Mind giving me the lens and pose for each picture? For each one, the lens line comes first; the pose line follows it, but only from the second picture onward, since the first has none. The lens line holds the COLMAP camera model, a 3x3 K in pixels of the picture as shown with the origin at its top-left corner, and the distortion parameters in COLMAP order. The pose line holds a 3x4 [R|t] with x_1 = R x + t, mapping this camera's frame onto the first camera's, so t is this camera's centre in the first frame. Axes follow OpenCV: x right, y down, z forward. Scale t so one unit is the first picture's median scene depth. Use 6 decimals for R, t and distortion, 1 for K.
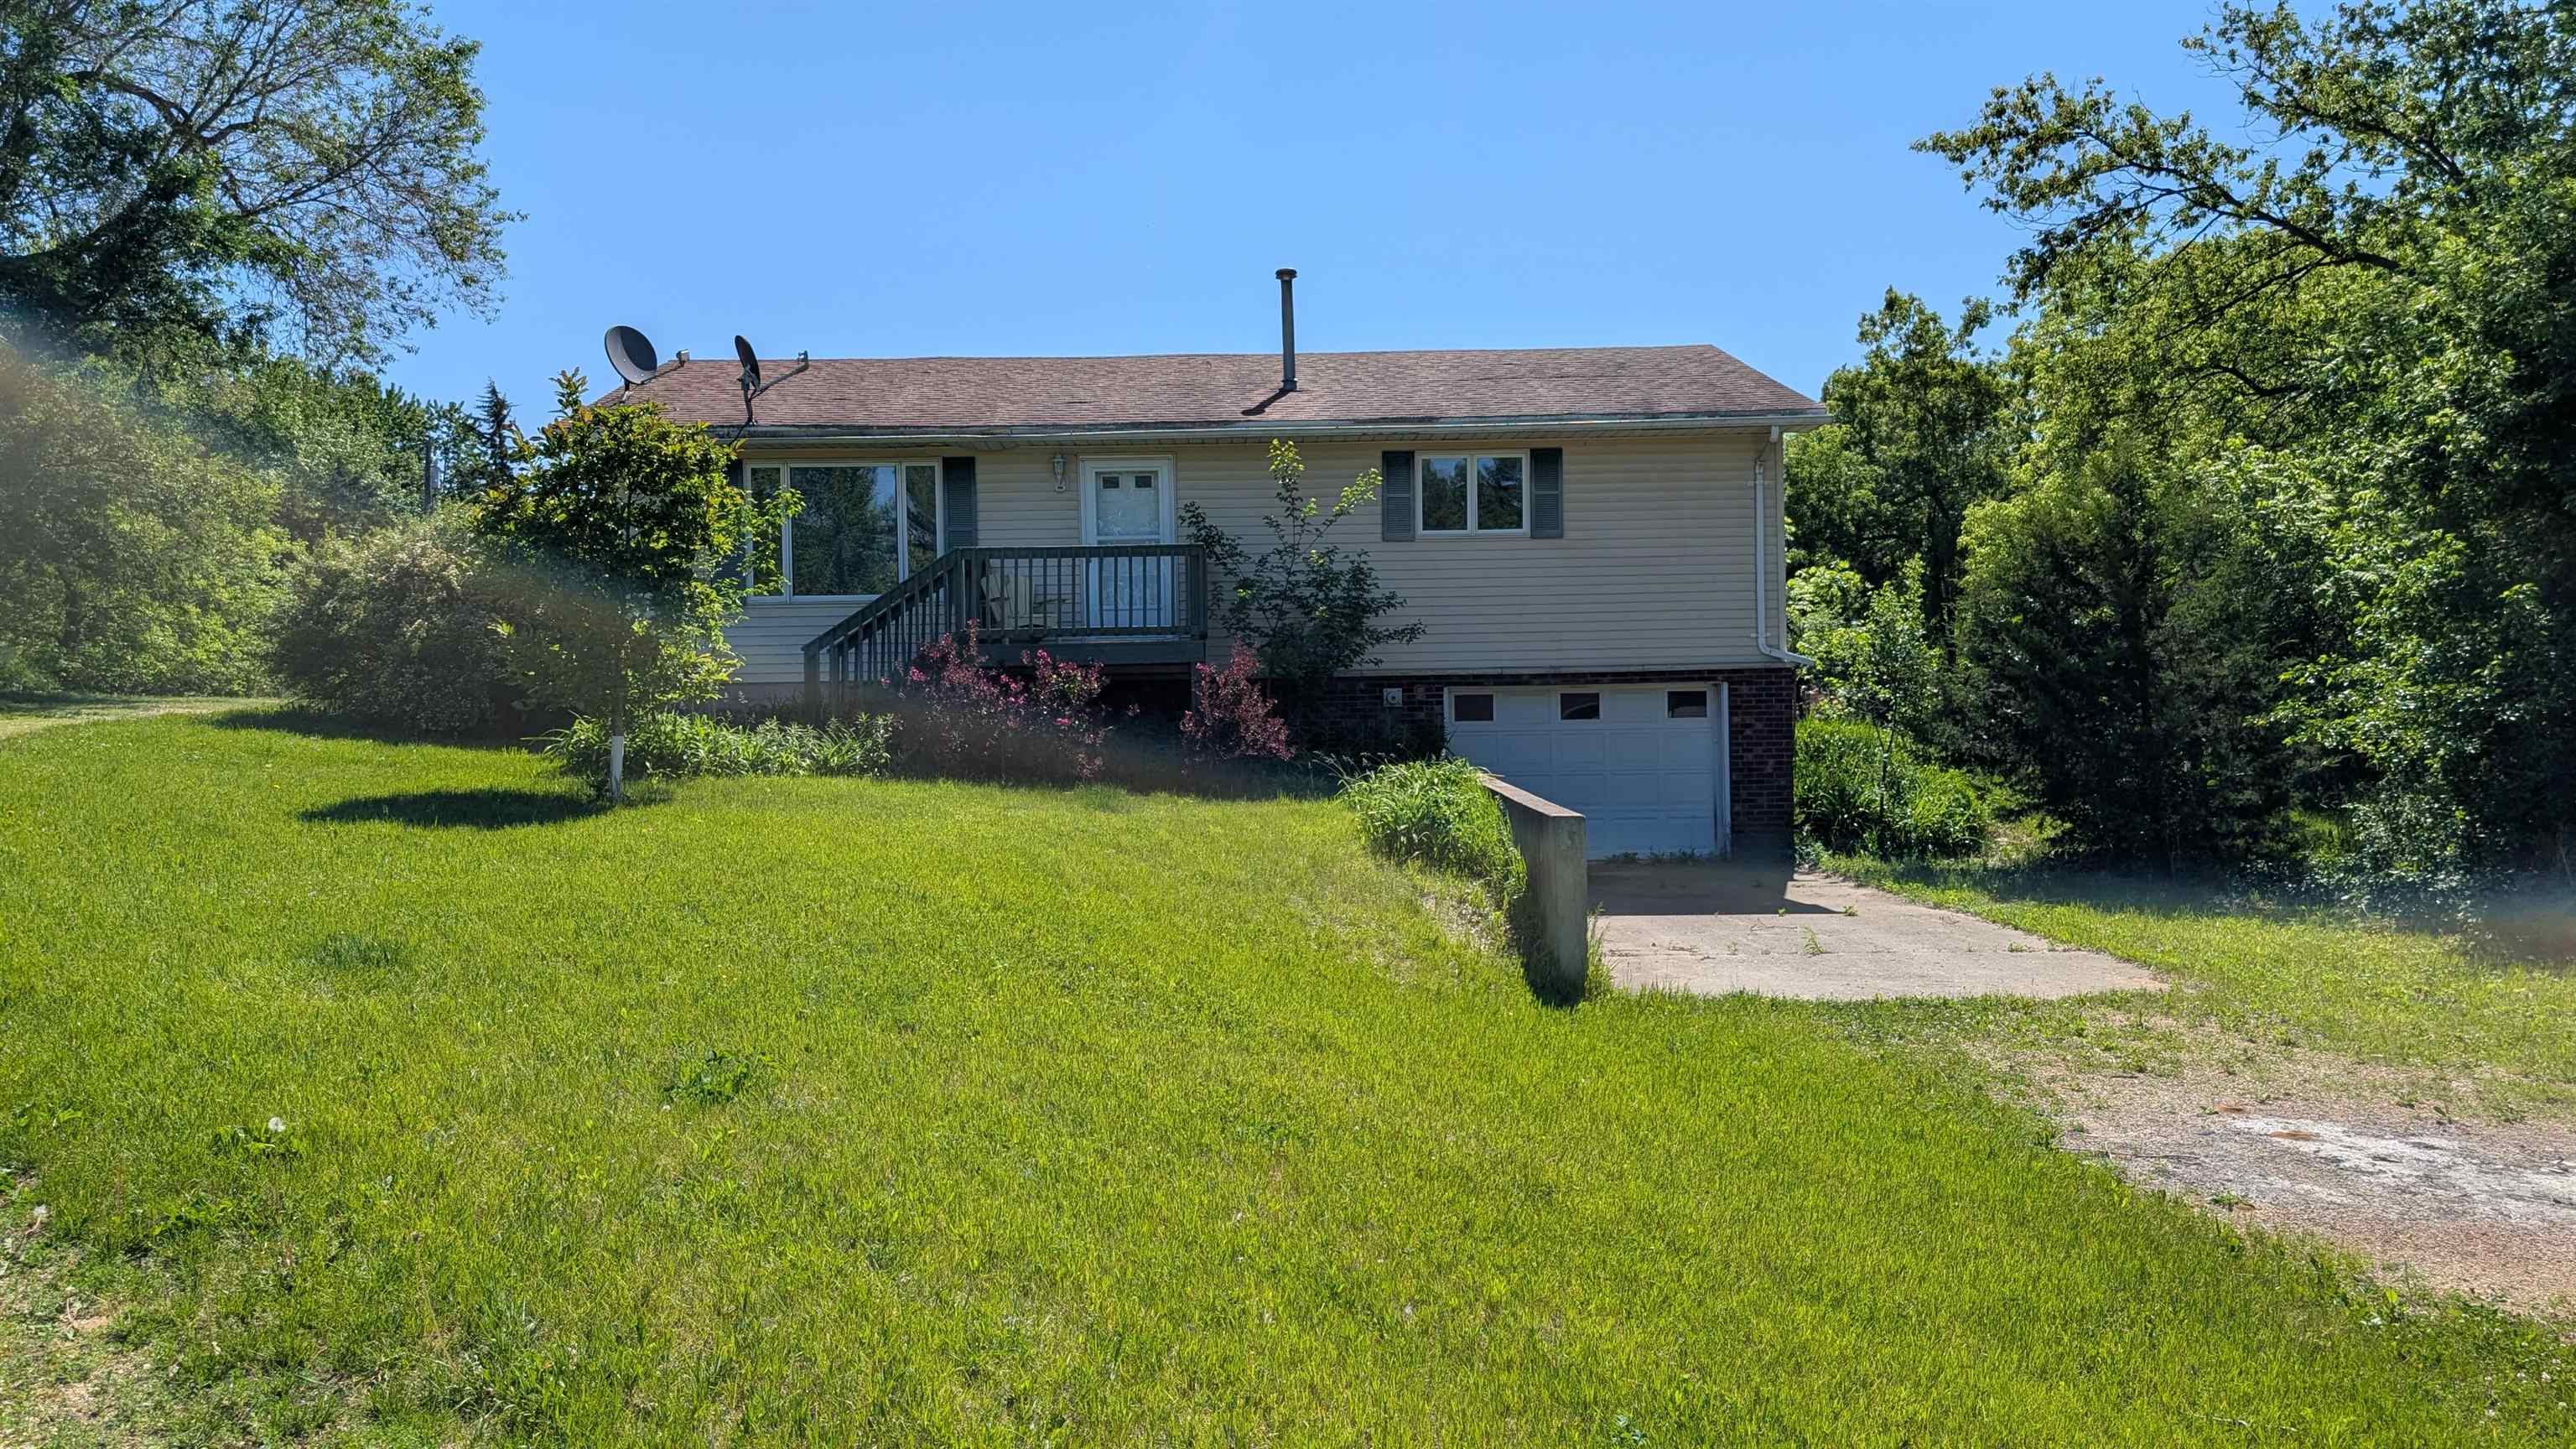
lens RADIAL K [[1865.6, 0, 1288.0], [0, 1865.6, 724.5], [0, 0, 1]] dist [0.028090, -0.047934]
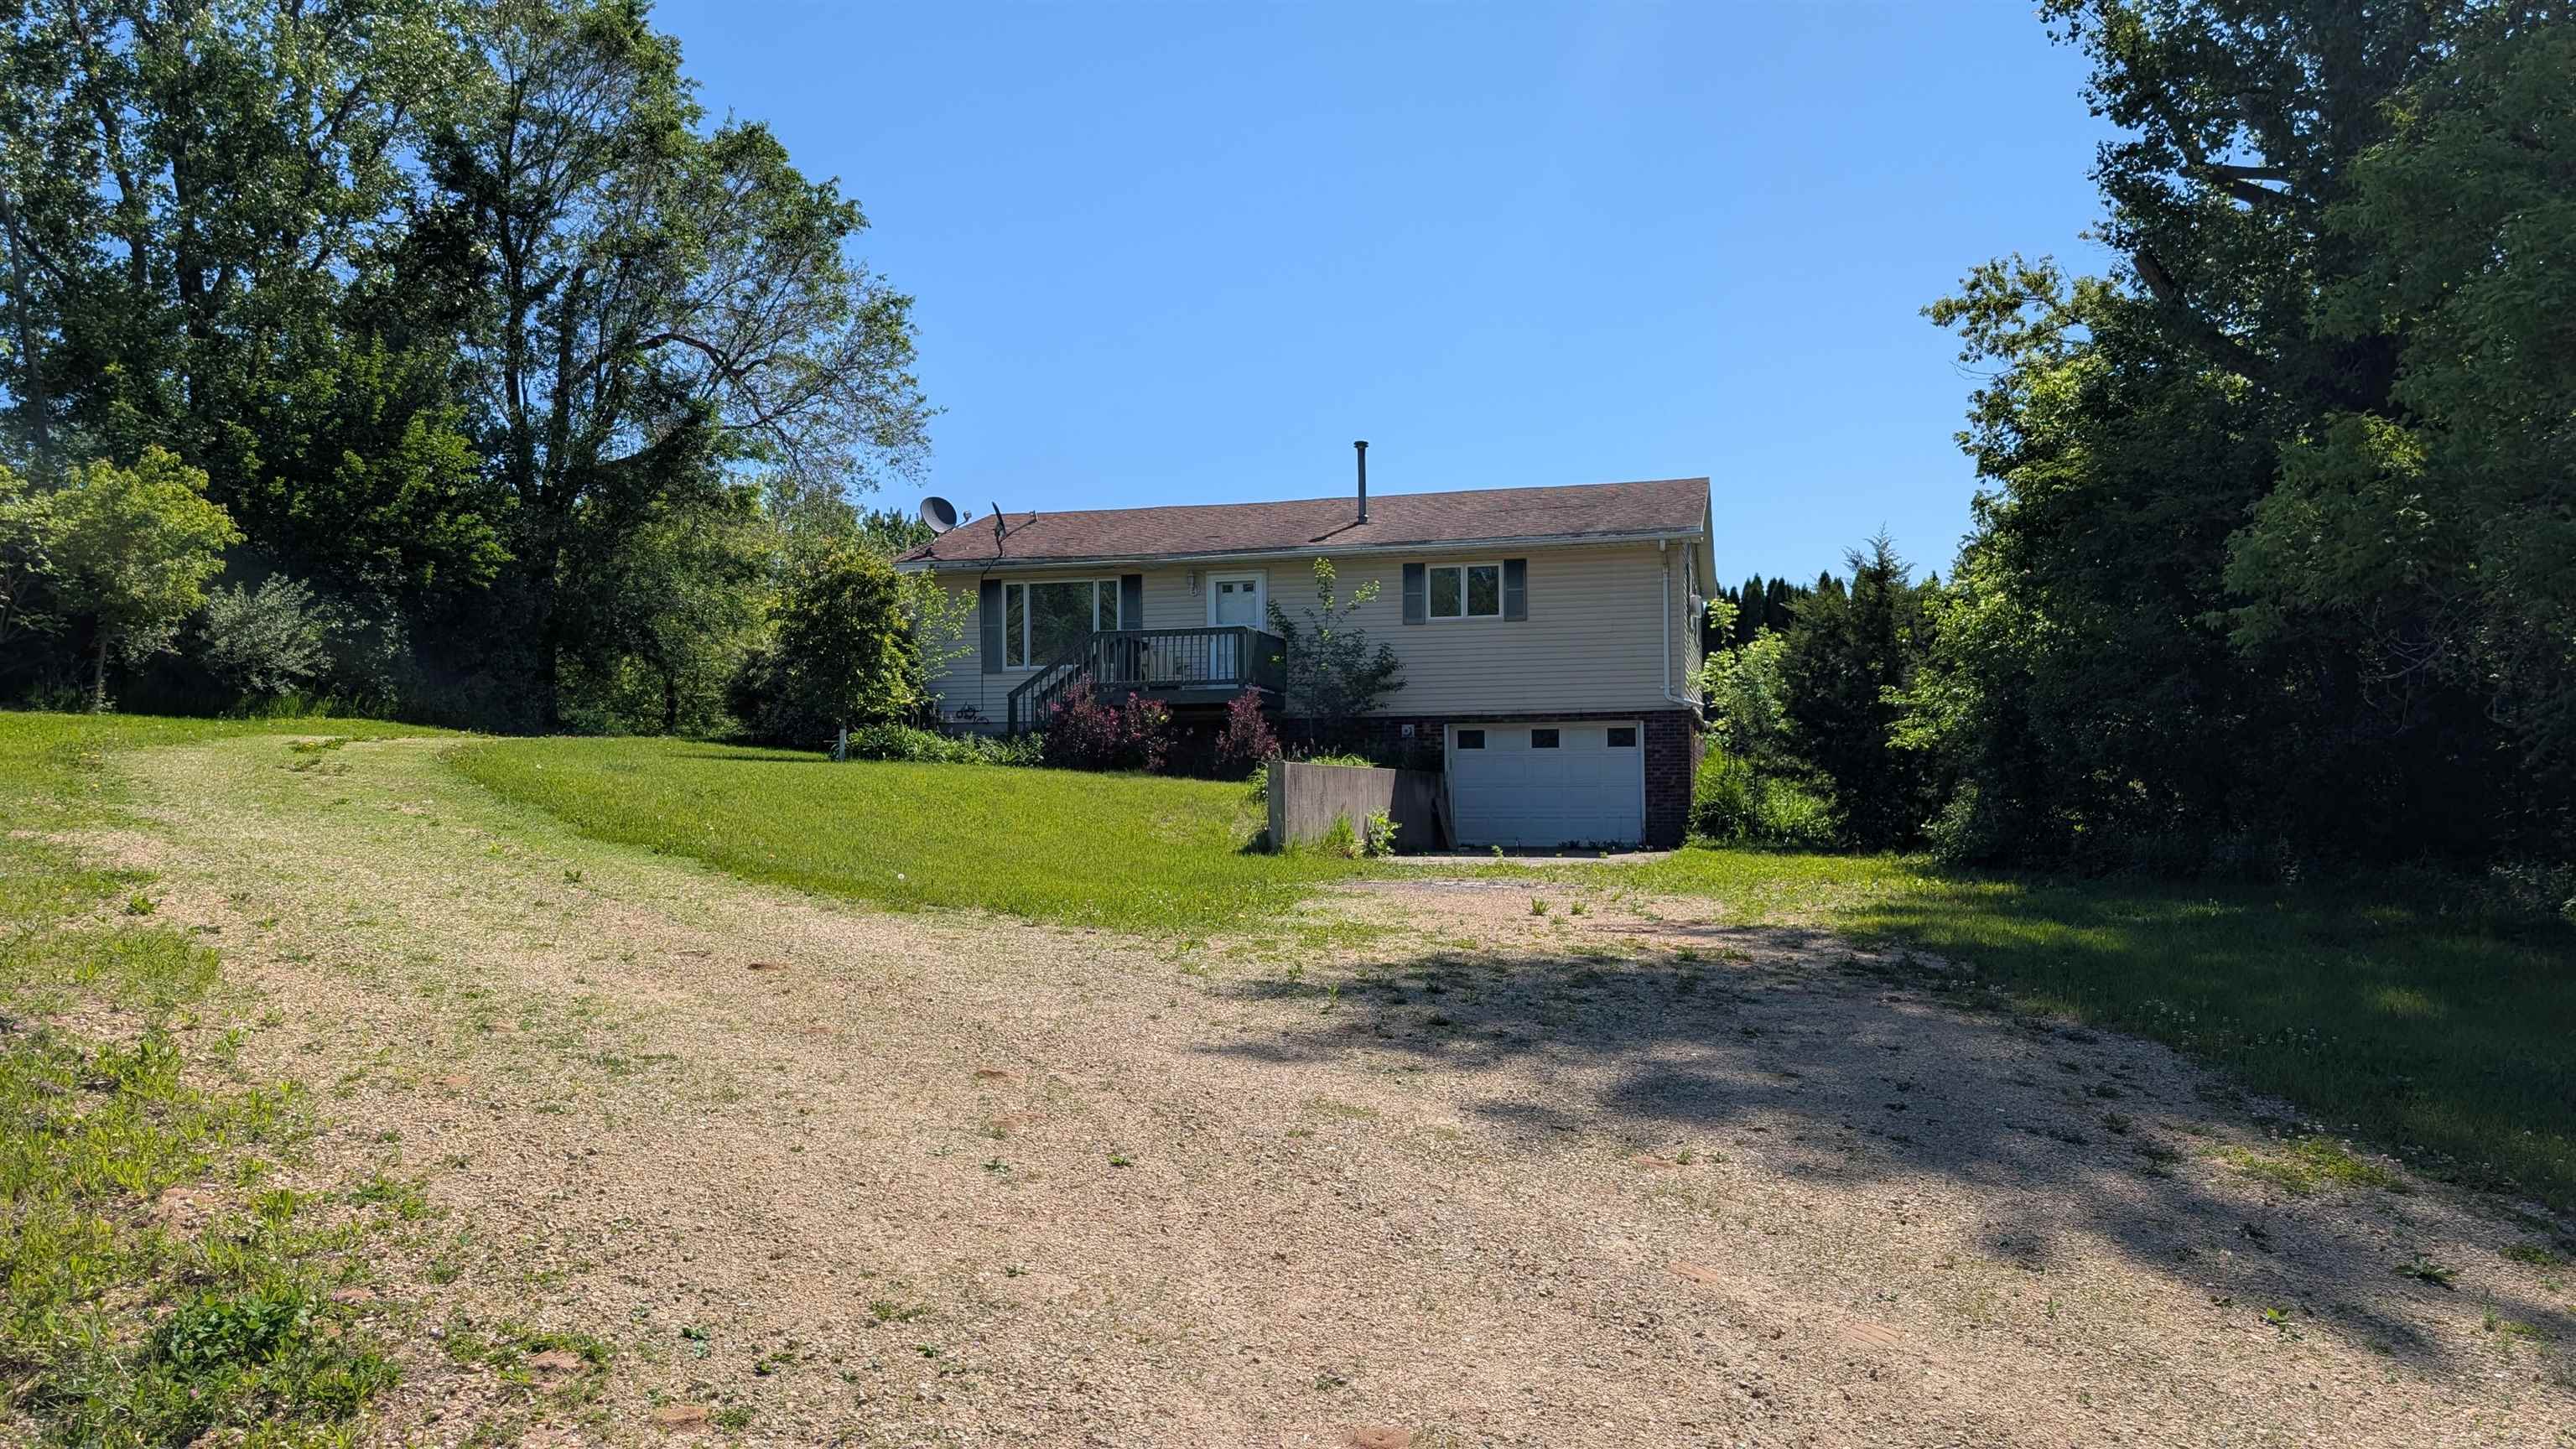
lens RADIAL K [[1834.7, 0, 1317.9], [0, 1834.7, 721.3], [0, 0, 1]] dist [0.079842, -0.197320]
pose [[0.965149, -0.002591, -0.261687, 0.362568], [-0.013018, 0.998238, -0.057895, 0.061861], [0.261376, 0.059284, 0.963415, -0.402173]]
